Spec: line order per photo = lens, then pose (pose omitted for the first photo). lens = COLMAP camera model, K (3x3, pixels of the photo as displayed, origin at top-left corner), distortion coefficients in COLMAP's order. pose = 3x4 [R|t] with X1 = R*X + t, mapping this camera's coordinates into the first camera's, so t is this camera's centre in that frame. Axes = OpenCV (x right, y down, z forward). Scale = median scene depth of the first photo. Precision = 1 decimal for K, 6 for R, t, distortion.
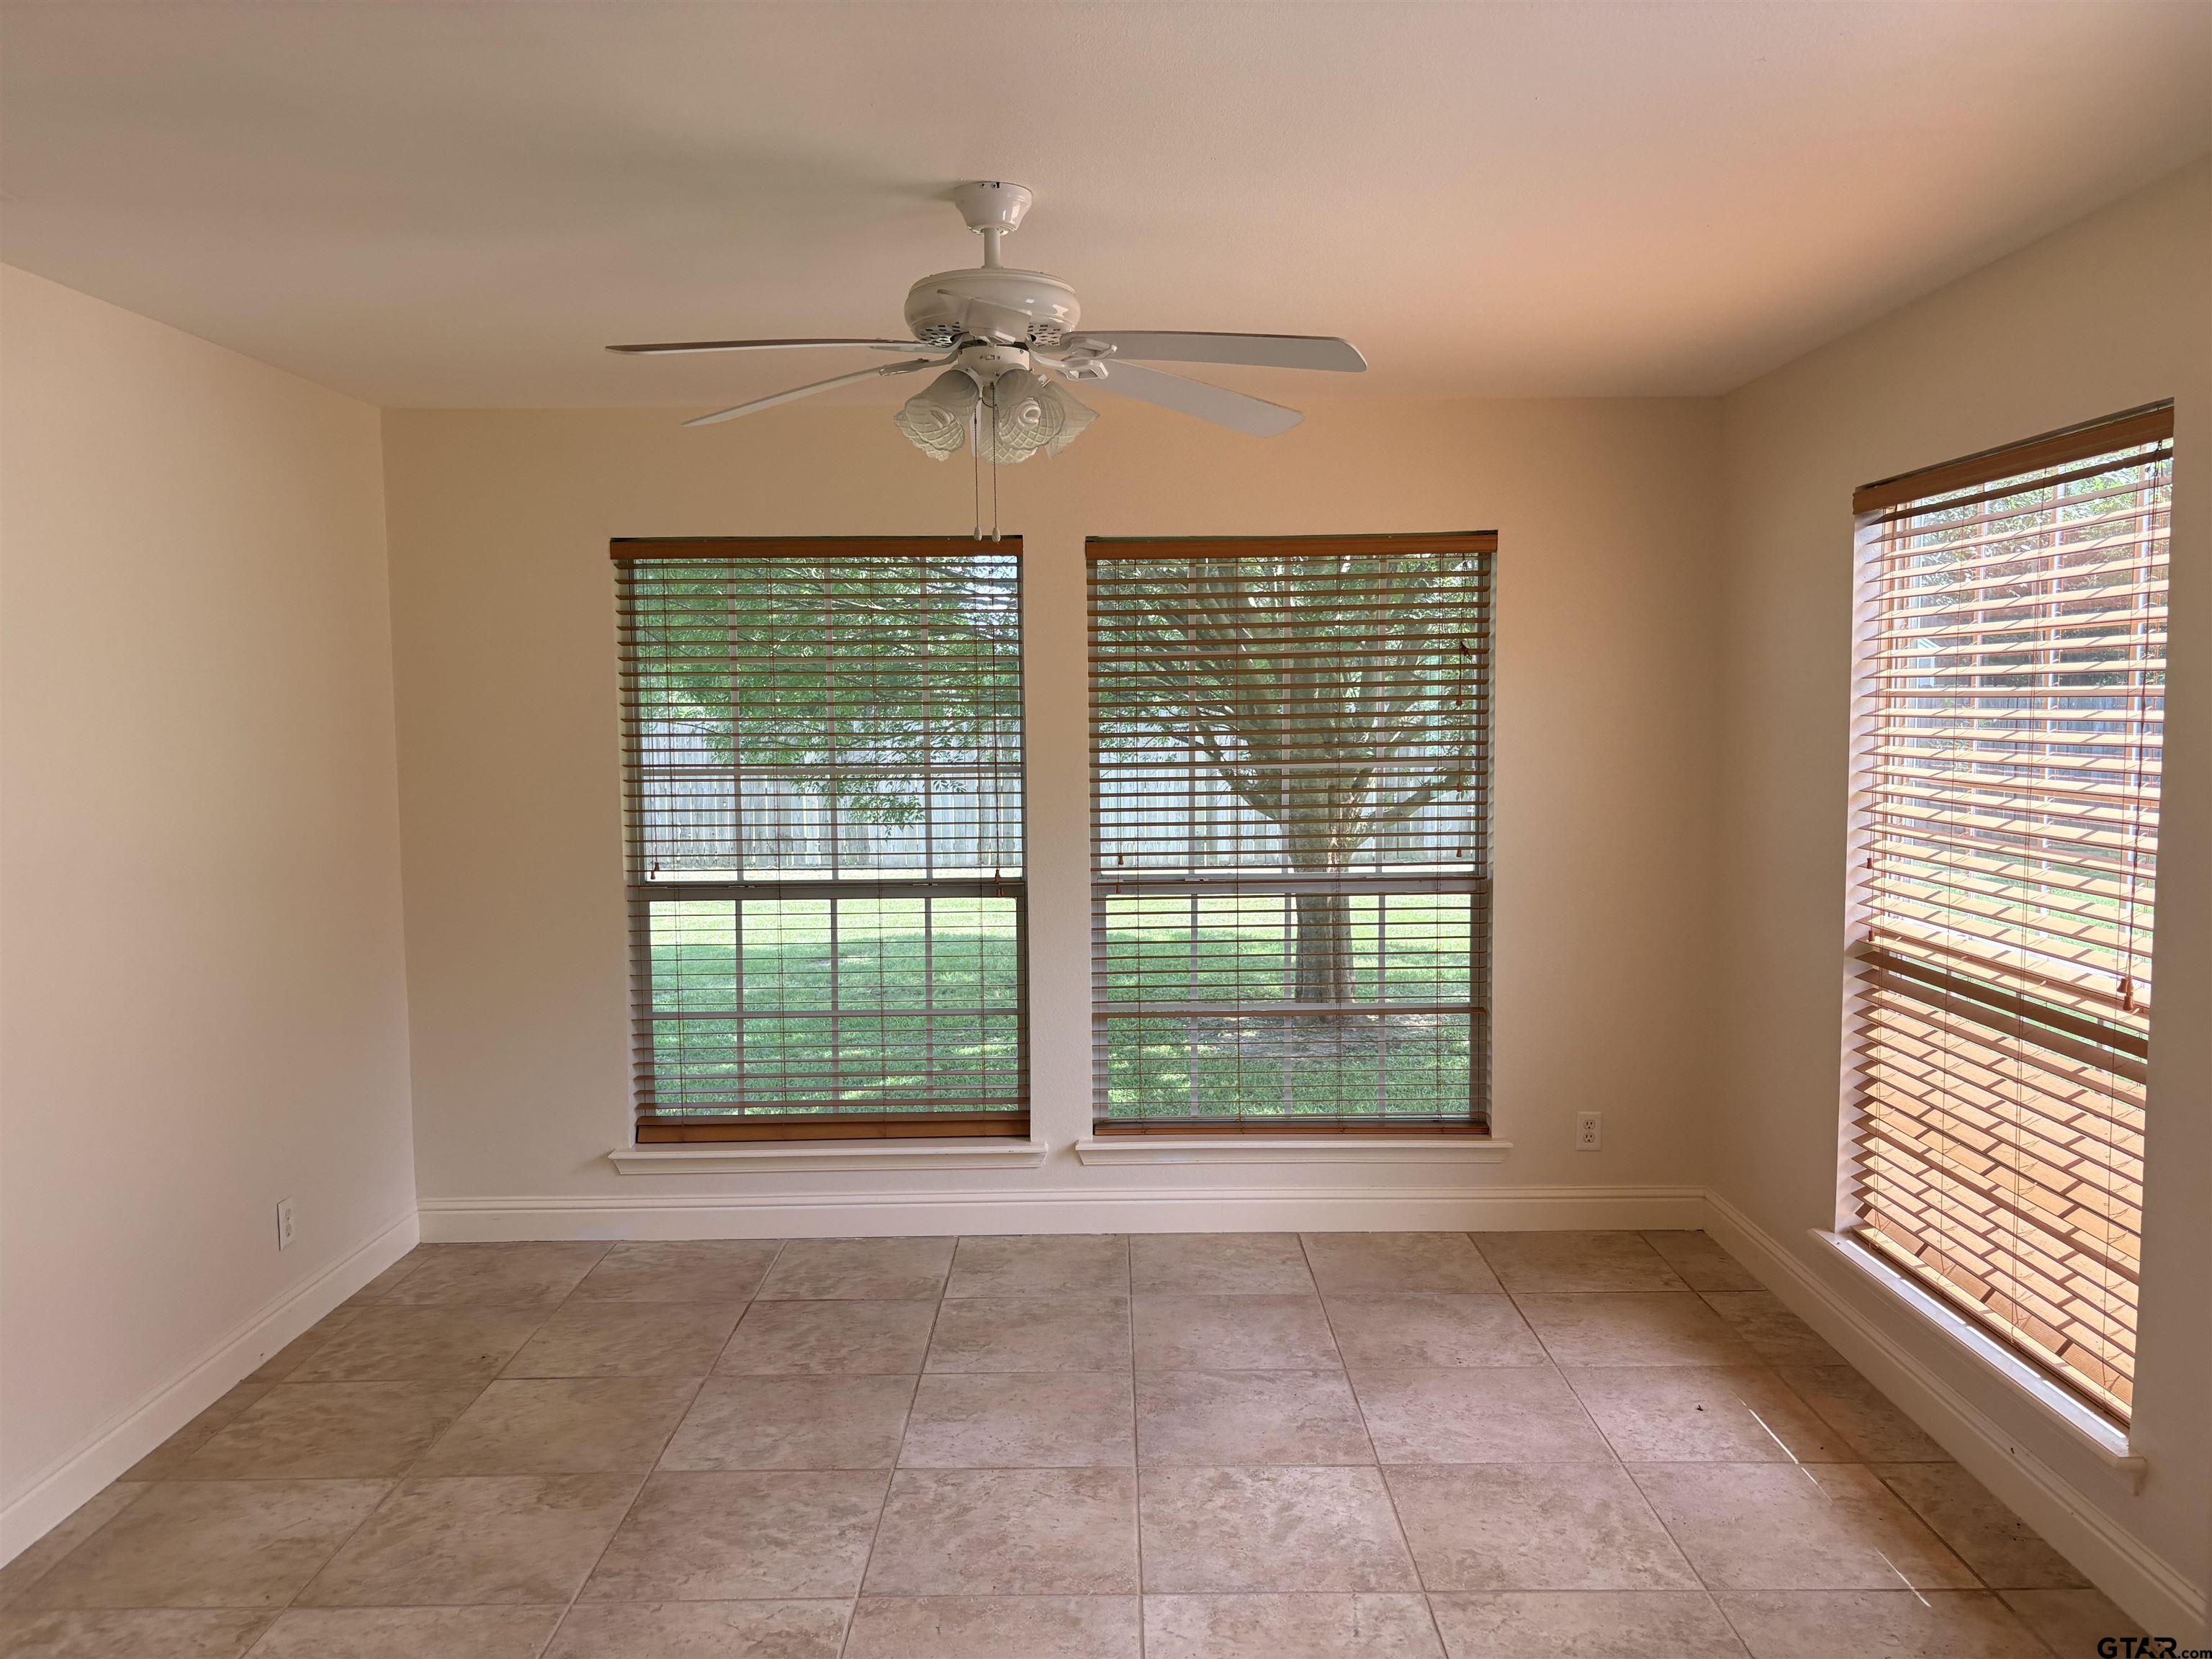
lens RADIAL K [[1628.7, 0, 1116.0], [0, 1628.7, 839.9], [0, 0, 1]] dist [0.142327, -0.321987]
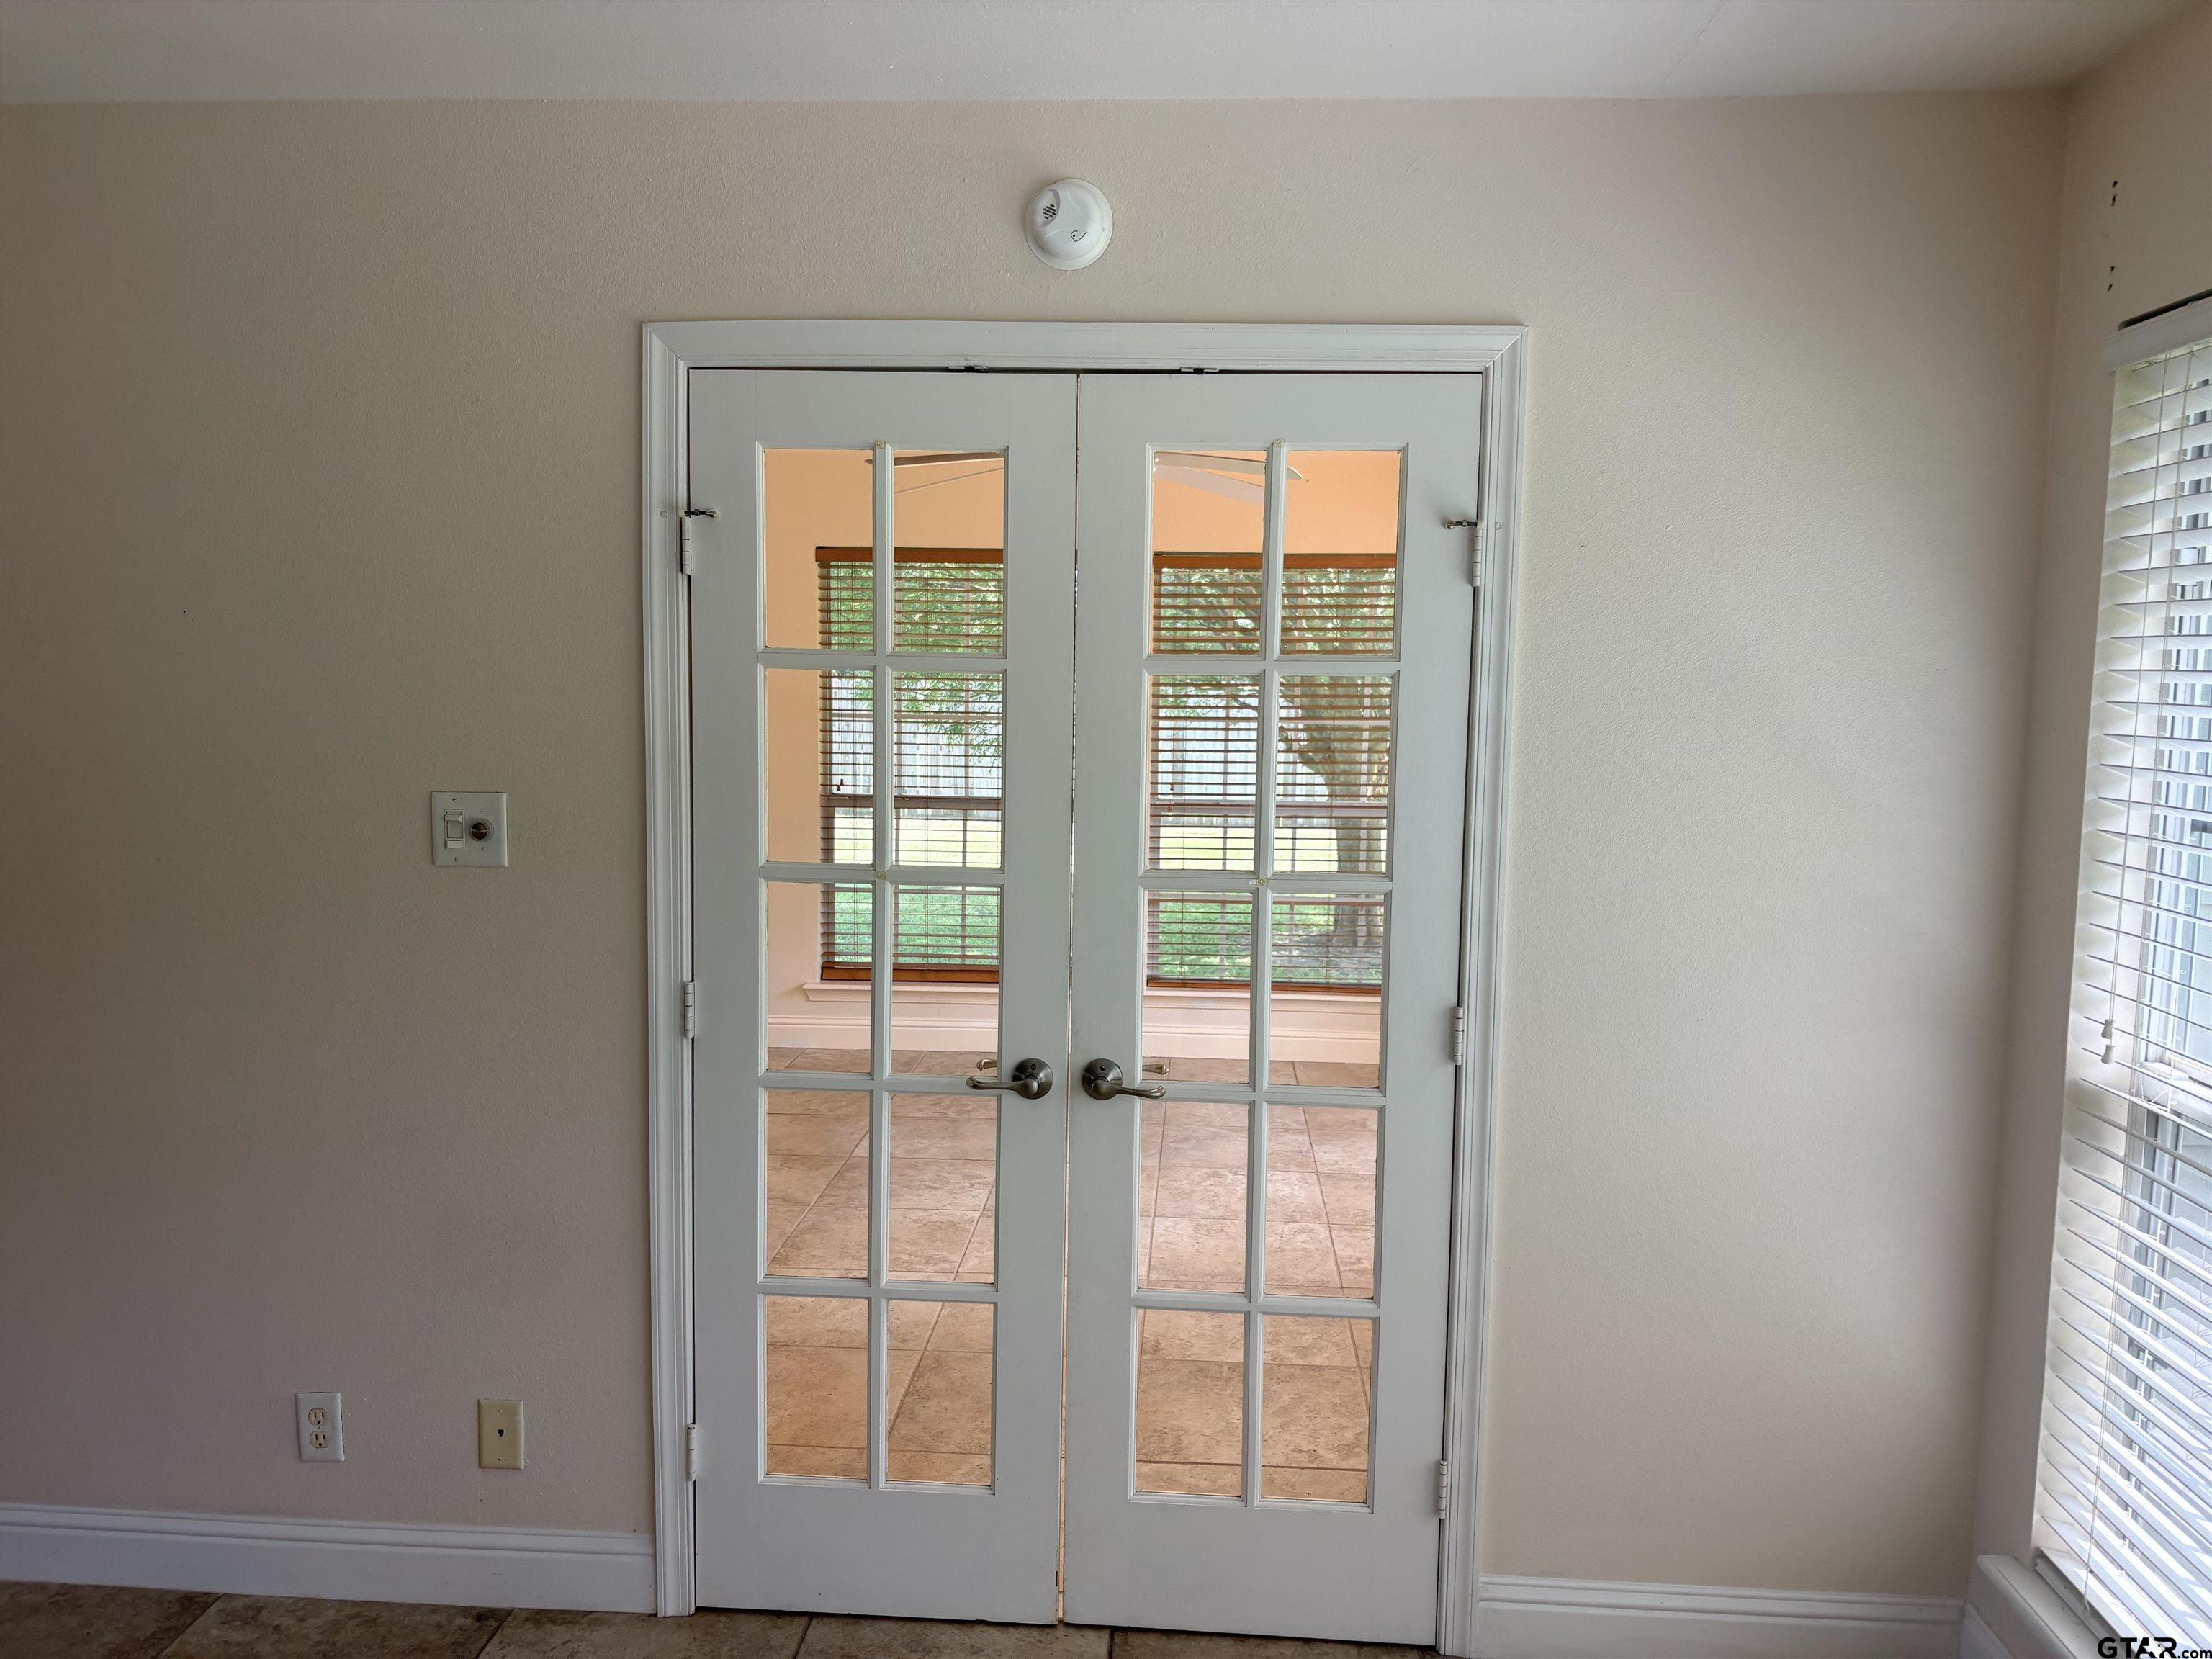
lens RADIAL K [[1628.7, 0, 1116.0], [0, 1628.7, 839.9], [0, 0, 1]] dist [0.142327, -0.321987]
pose [[0.997796, 0.030904, -0.058716, 0.038749], [-0.029970, 0.999411, 0.016736, 0.036280], [0.059199, -0.014939, 0.998134, -0.389076]]
